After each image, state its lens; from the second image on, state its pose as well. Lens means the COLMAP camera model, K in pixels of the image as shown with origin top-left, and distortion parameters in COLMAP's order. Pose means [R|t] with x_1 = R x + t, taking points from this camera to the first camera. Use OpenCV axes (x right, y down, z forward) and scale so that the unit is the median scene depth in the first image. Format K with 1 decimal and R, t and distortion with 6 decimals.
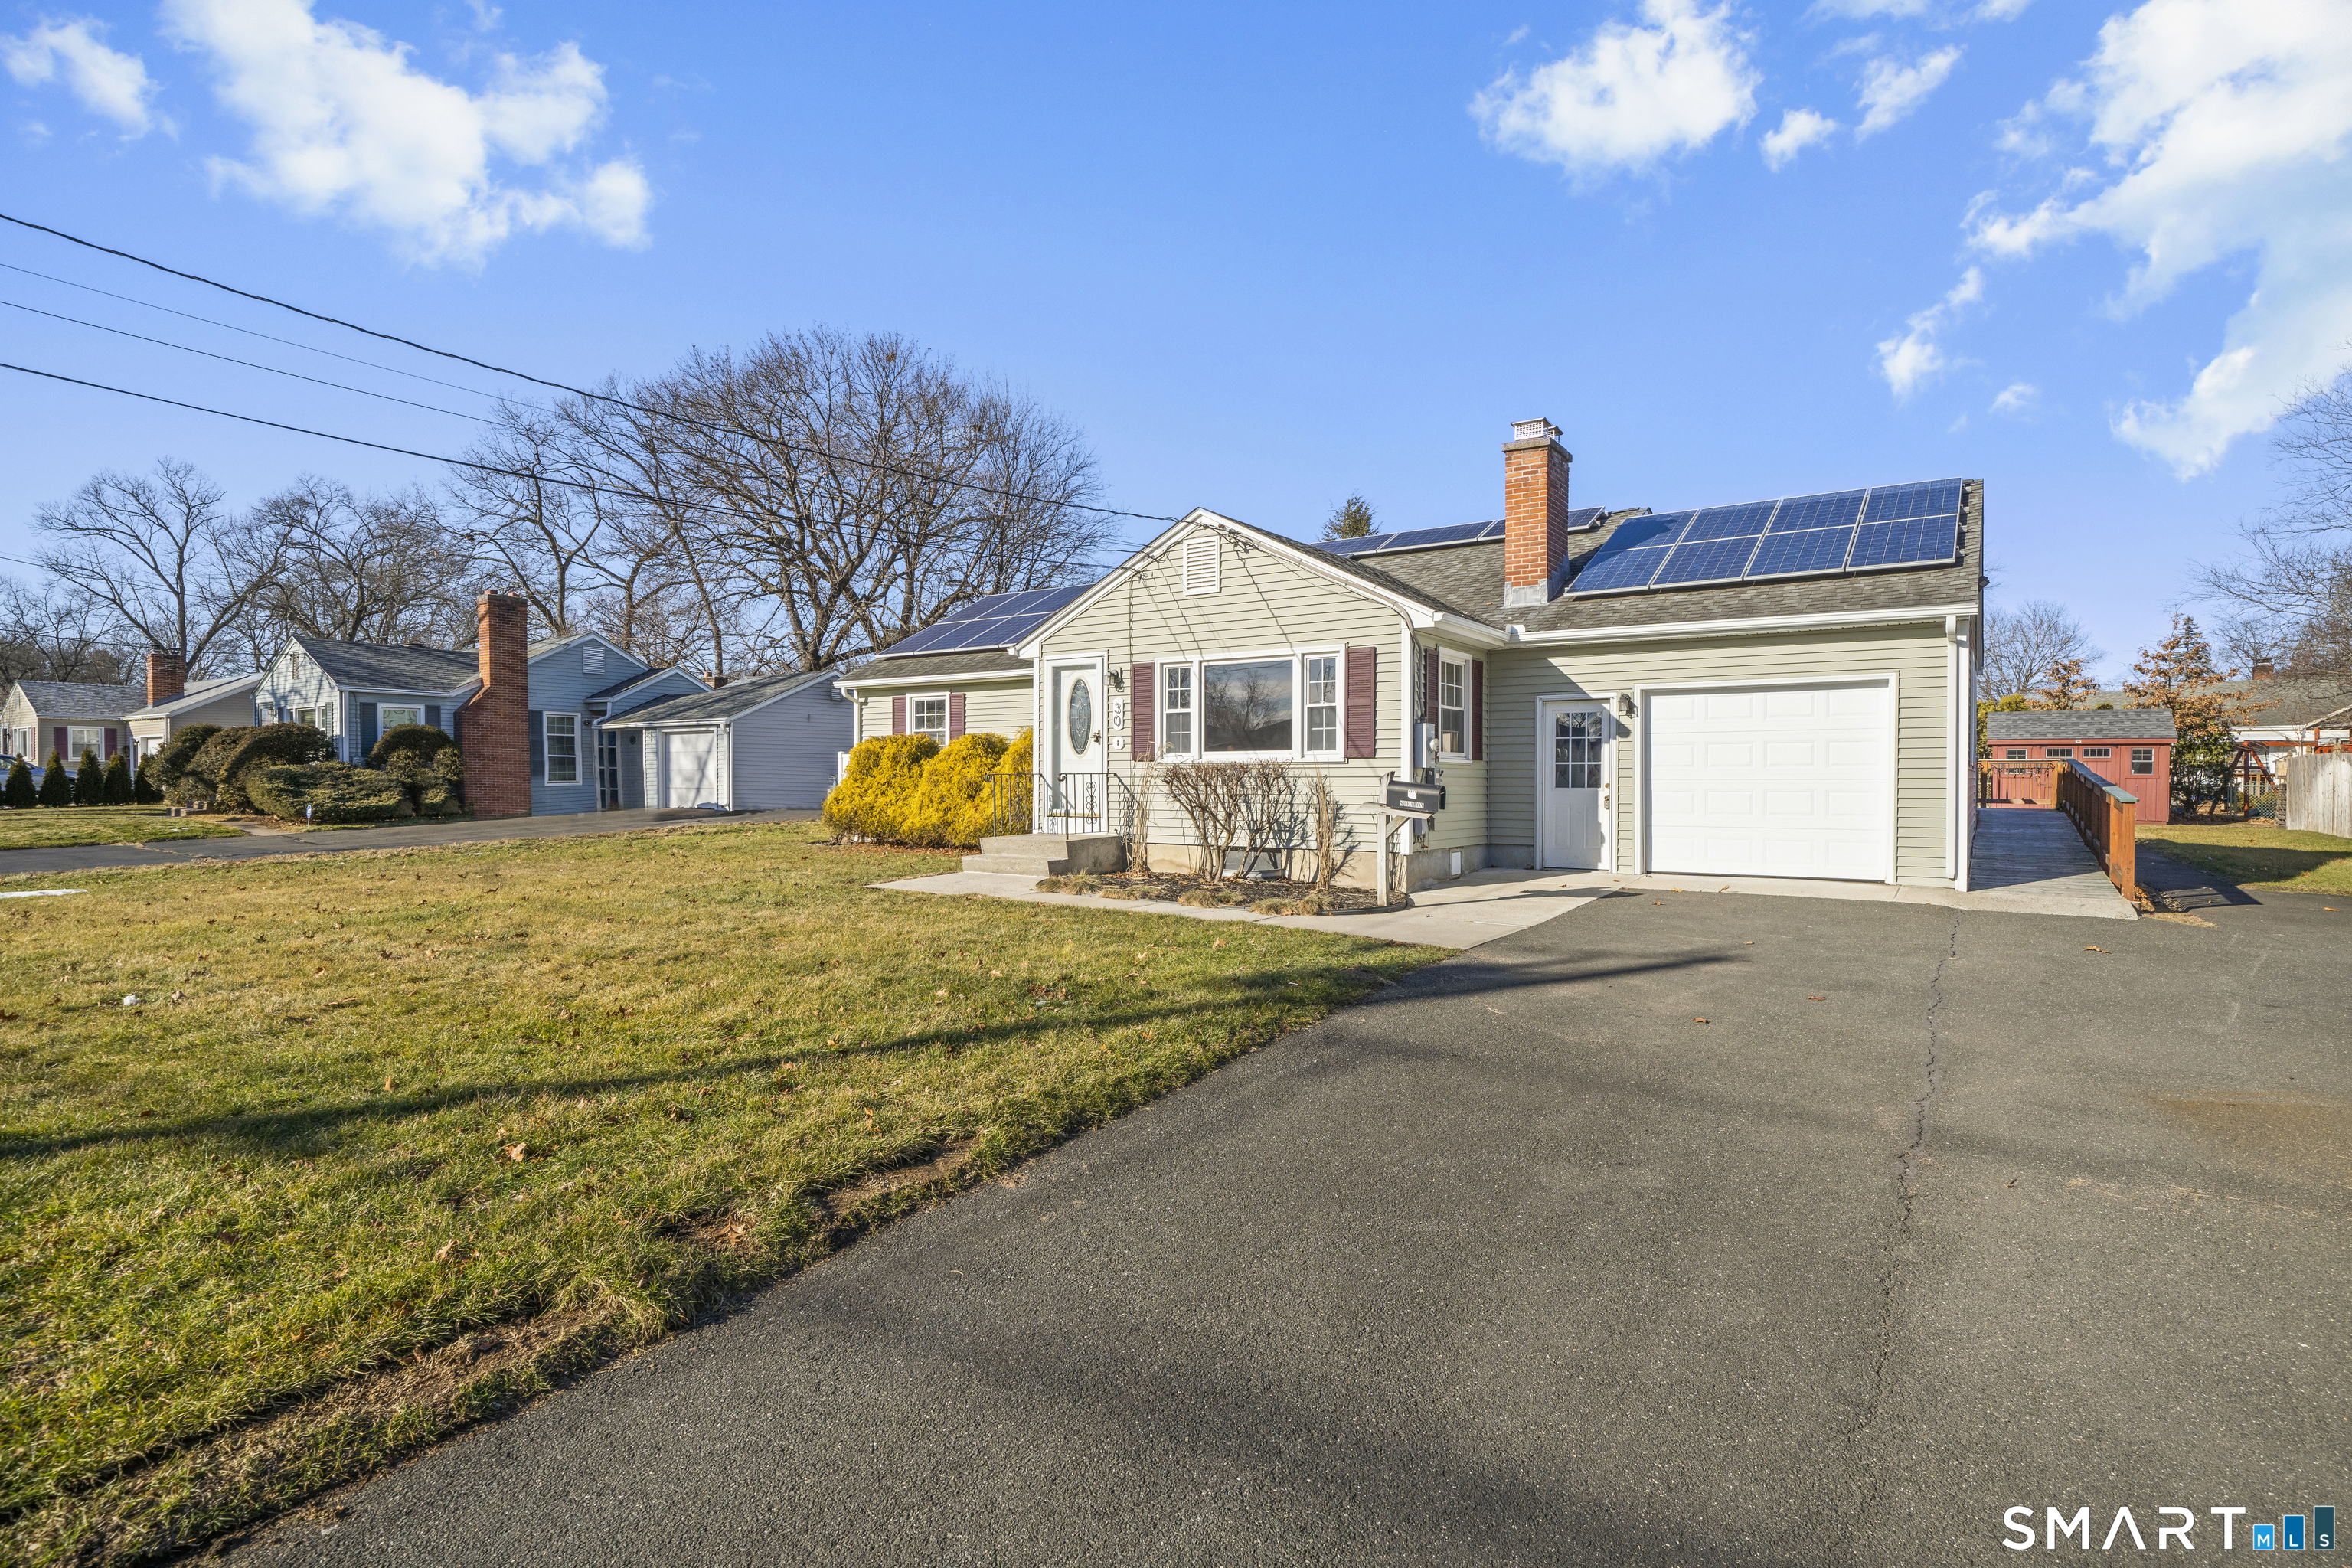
lens RADIAL K [[1161.5, 0, 1176.0], [0, 1161.5, 784.0], [0, 0, 1]] dist [0.004146, 0.001416]
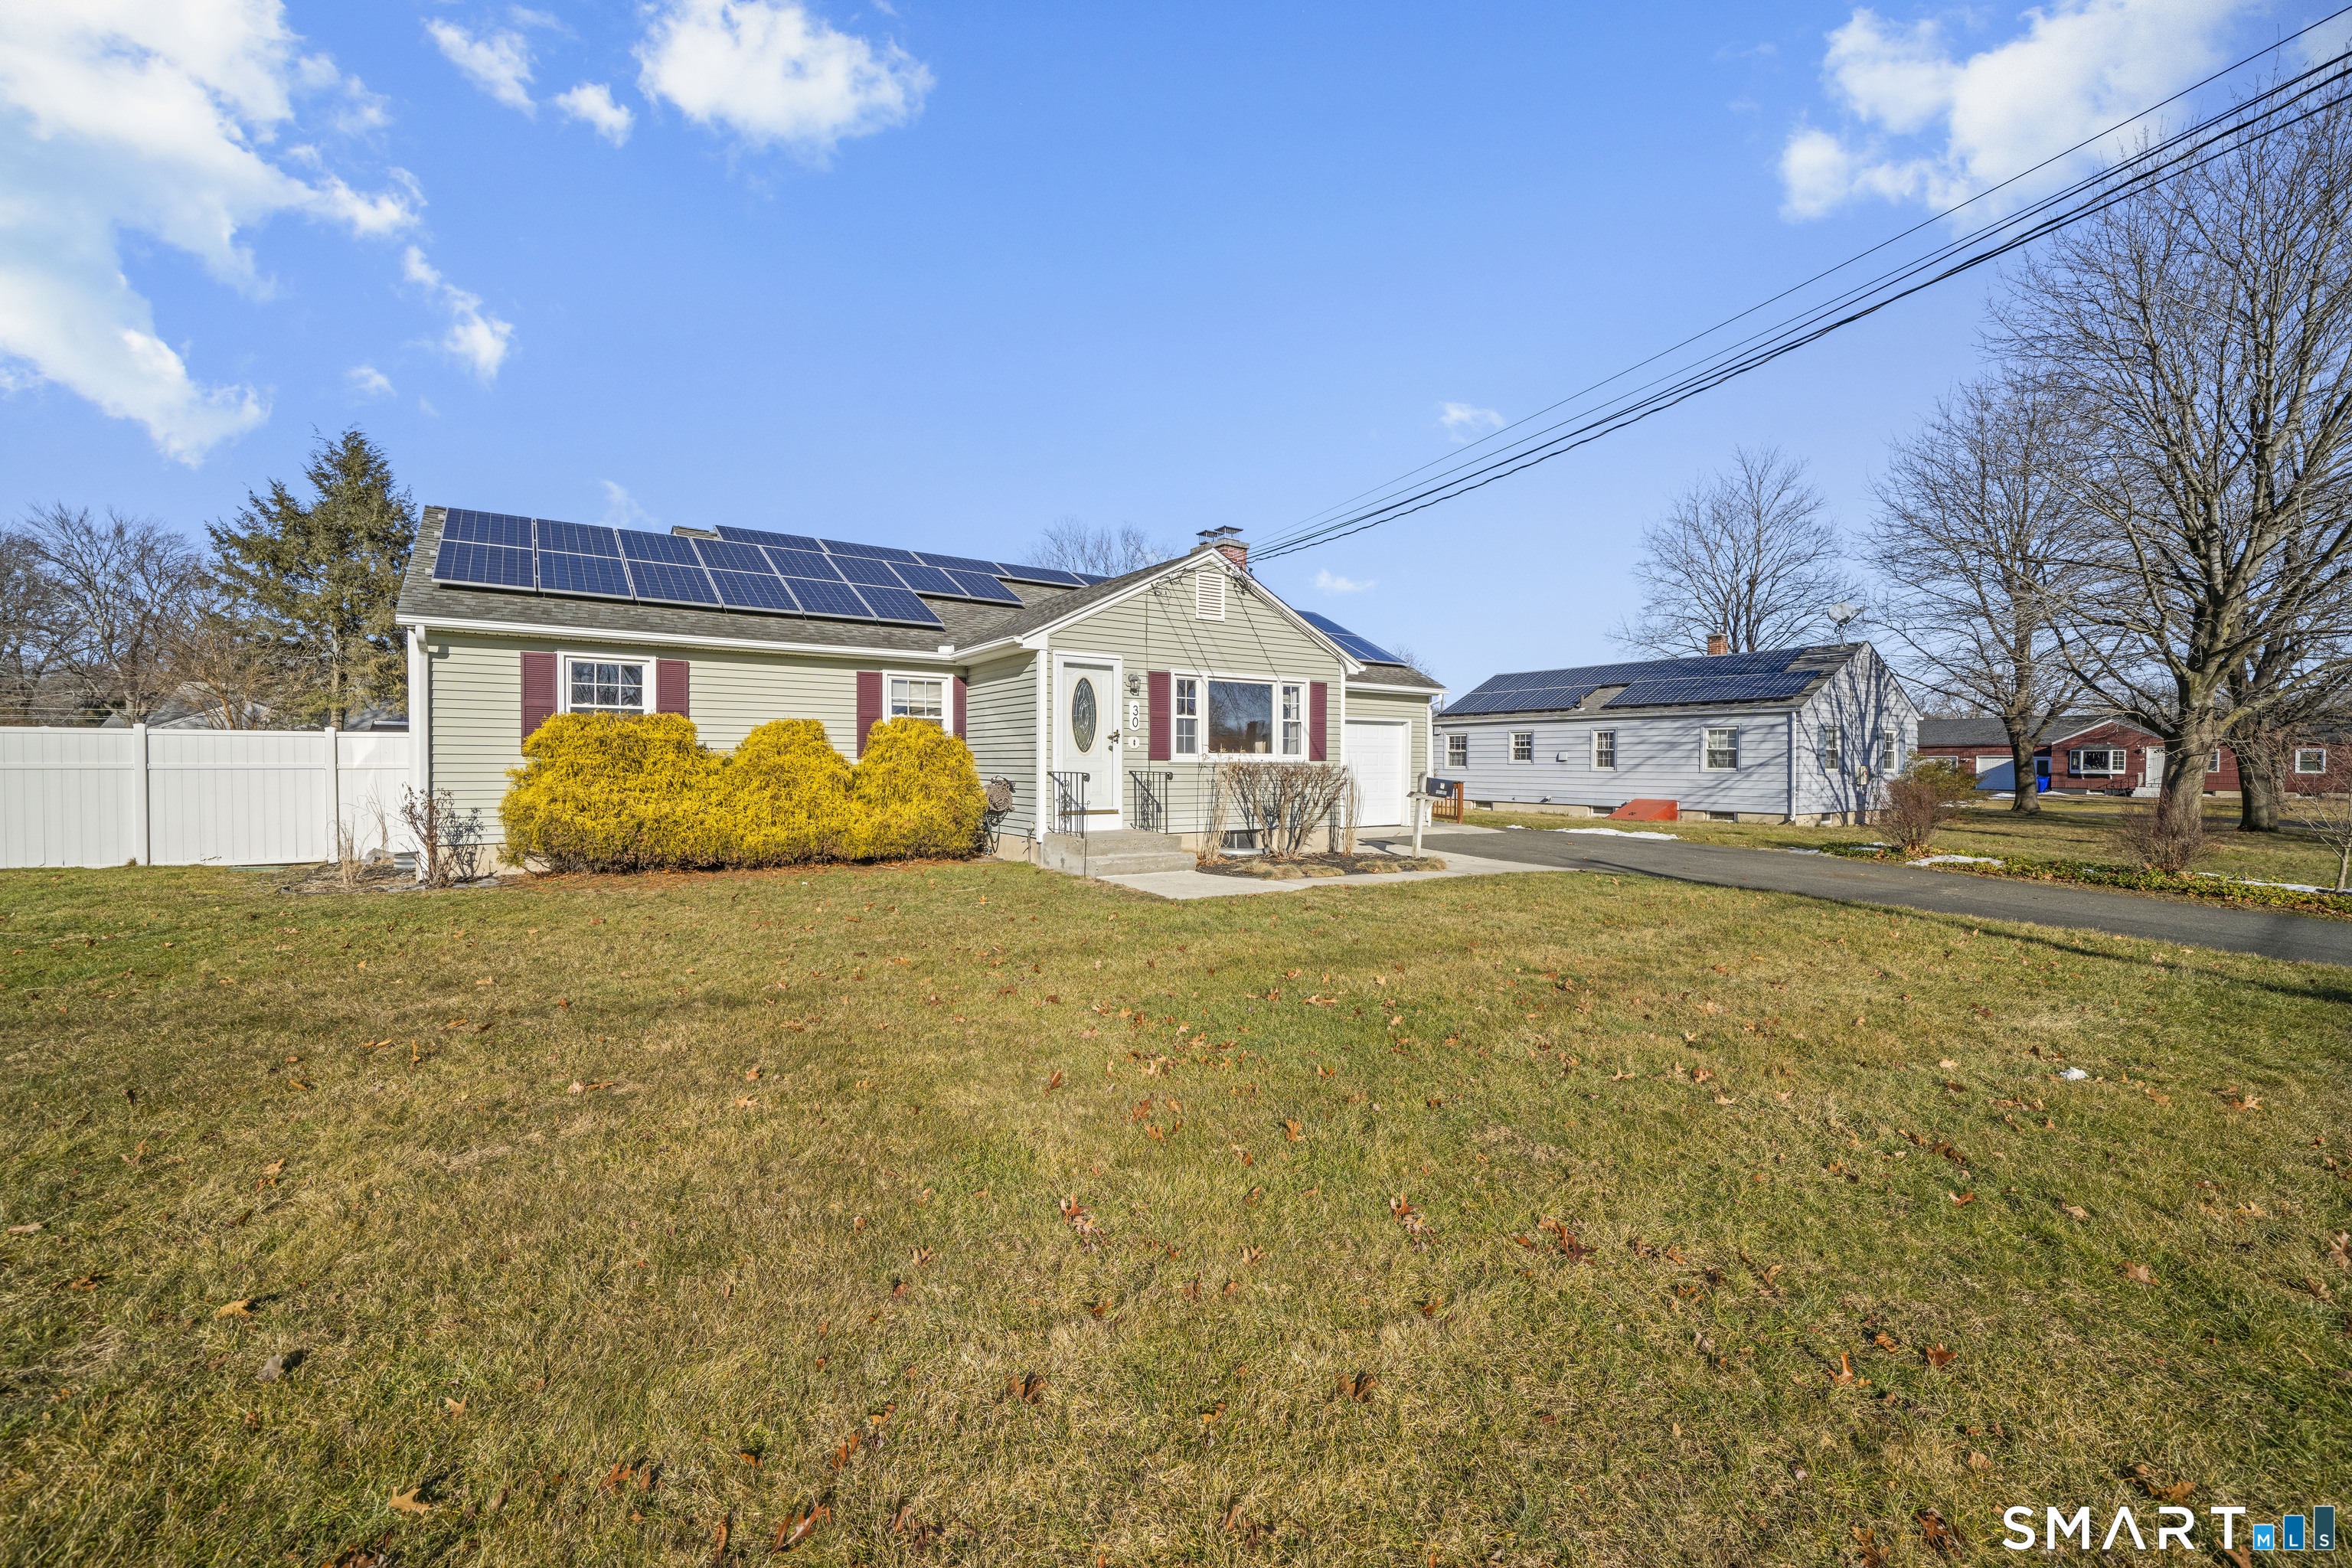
lens RADIAL K [[971.2, 0, 1176.0], [0, 971.2, 784.0], [0, 0, 1]] dist [-0.043480, 0.000044]
pose [[0.342897, -0.018915, 0.939182, -0.907711], [0.000905, 0.999803, 0.019805, -0.015470], [-0.939372, -0.005941, 0.342847, 0.678972]]
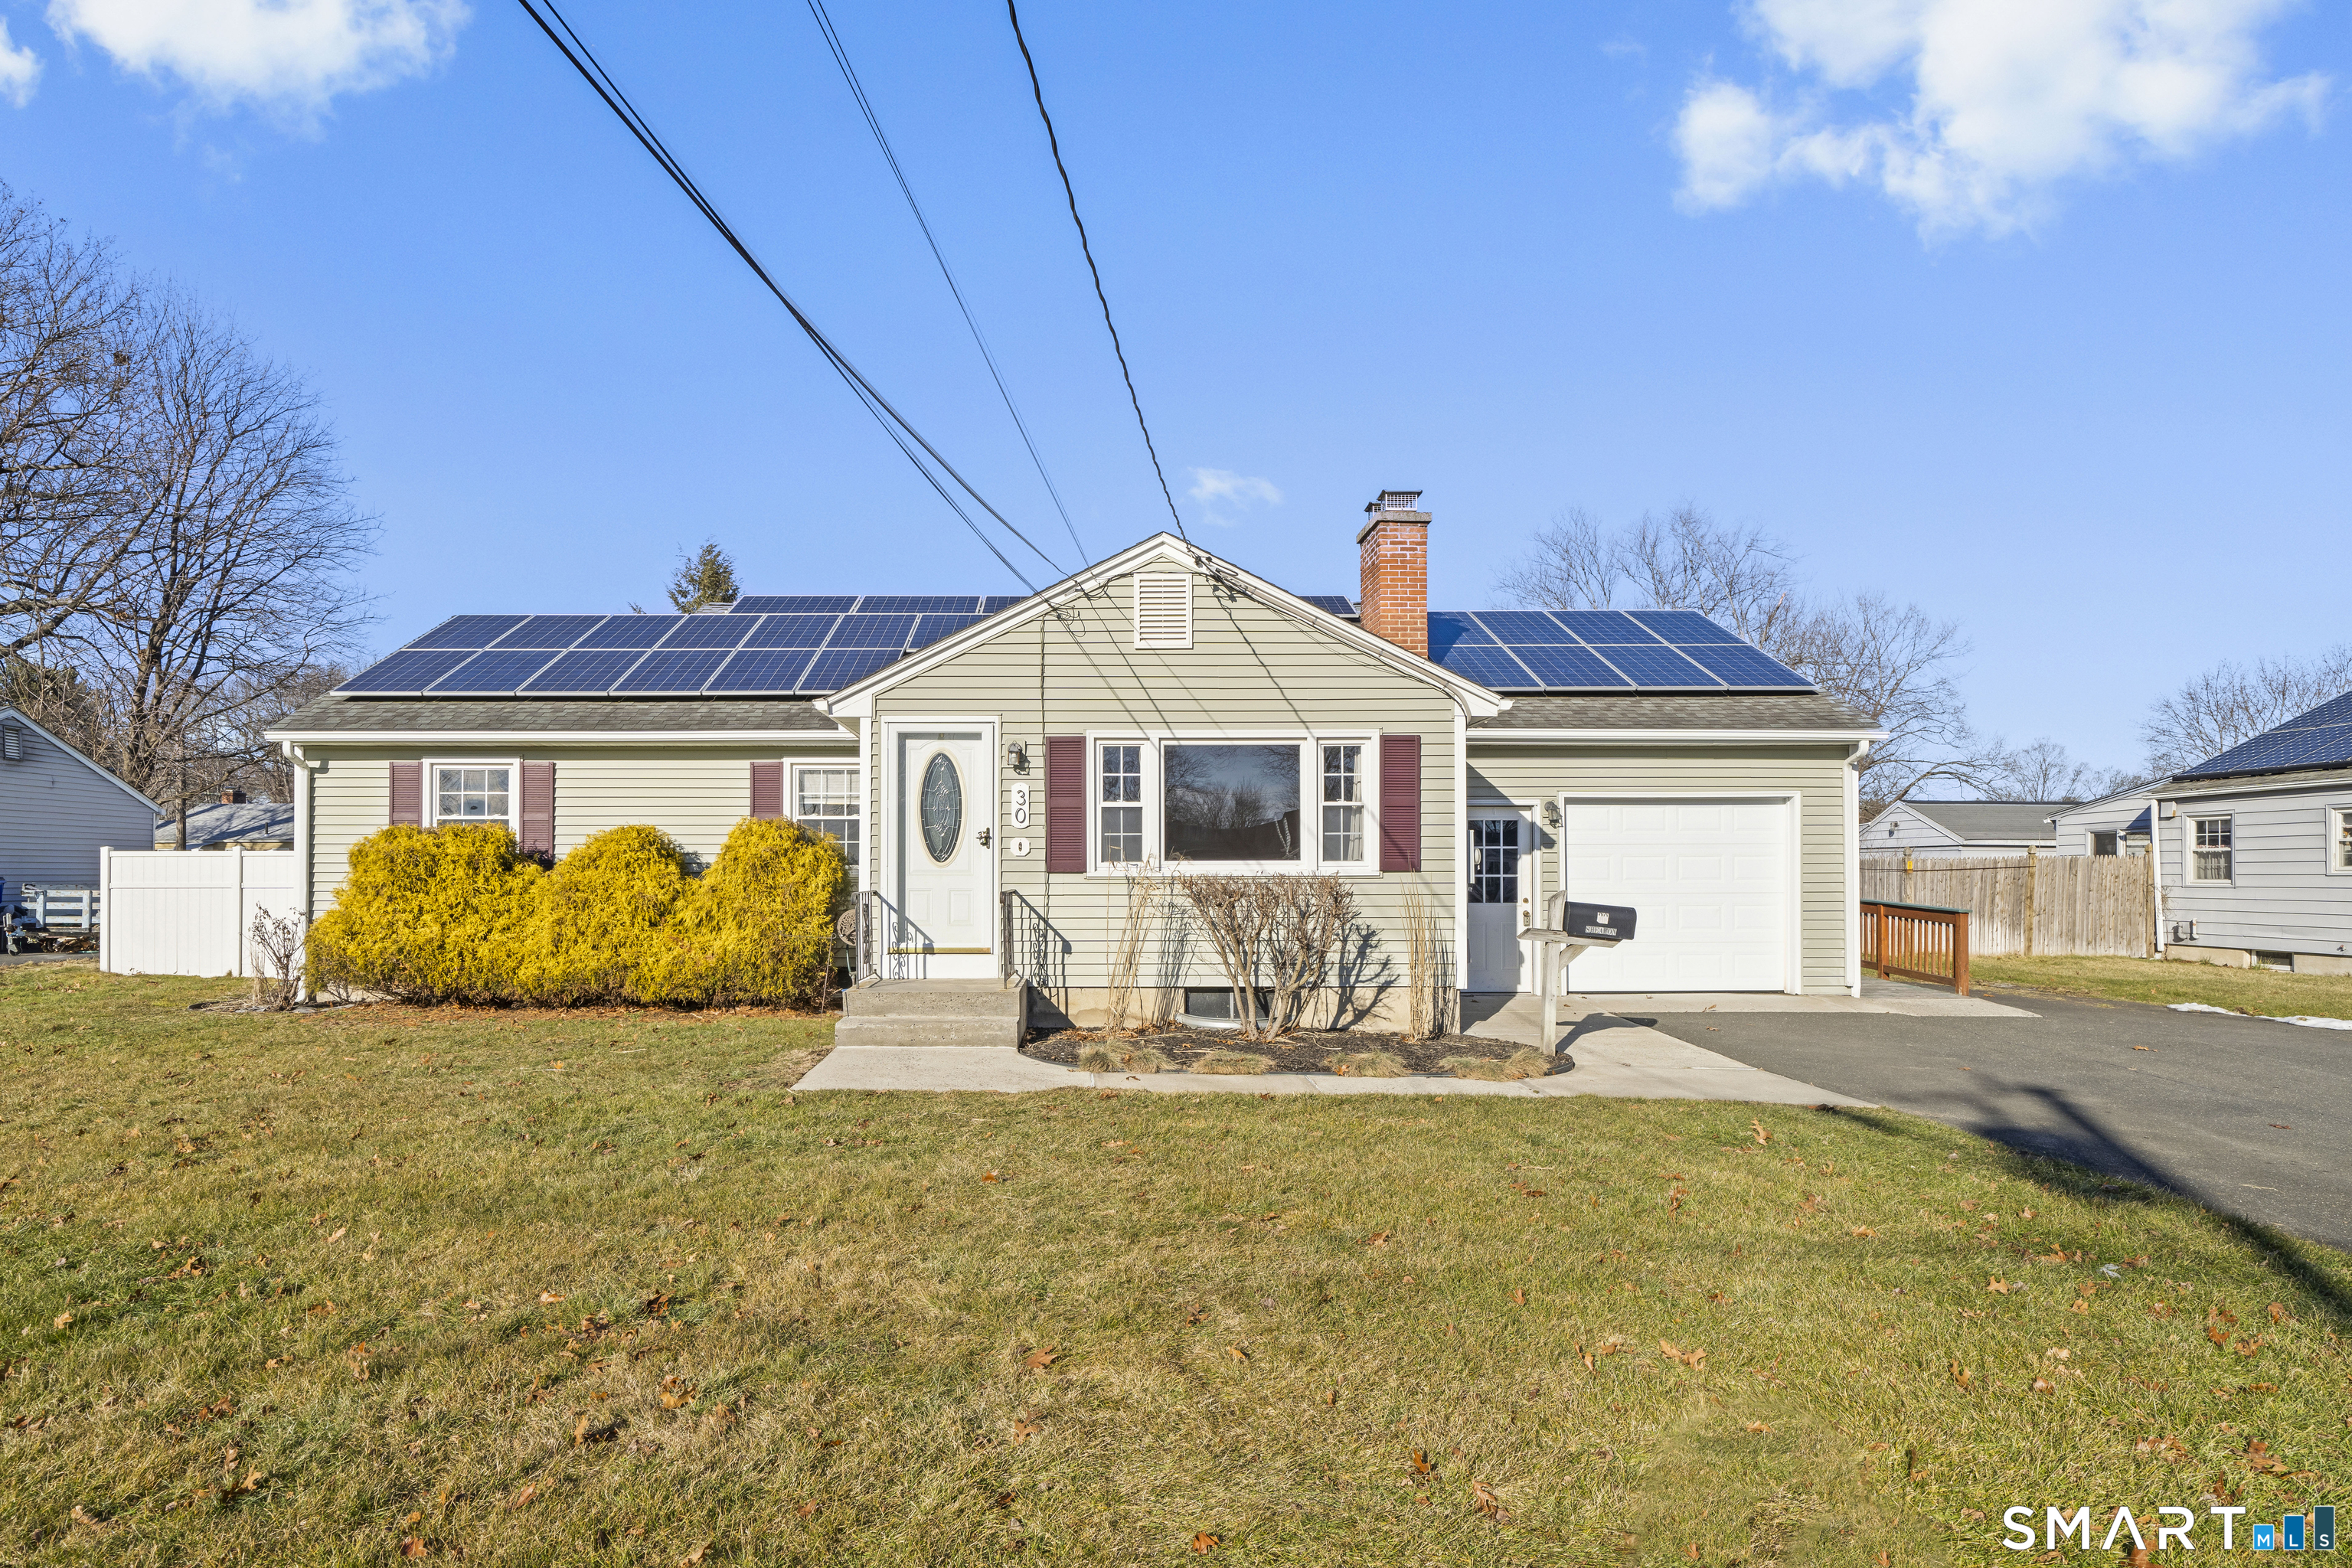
lens RADIAL K [[1274.5, 0, 1182.2], [0, 1274.5, 865.2], [0, 0, 1]] dist [0.000878, 0.000568]
pose [[0.828550, 0.004247, 0.559899, -0.415480], [0.004770, 0.999881, -0.014642, -0.012778], [-0.559894, 0.014802, 0.828432, 0.313988]]
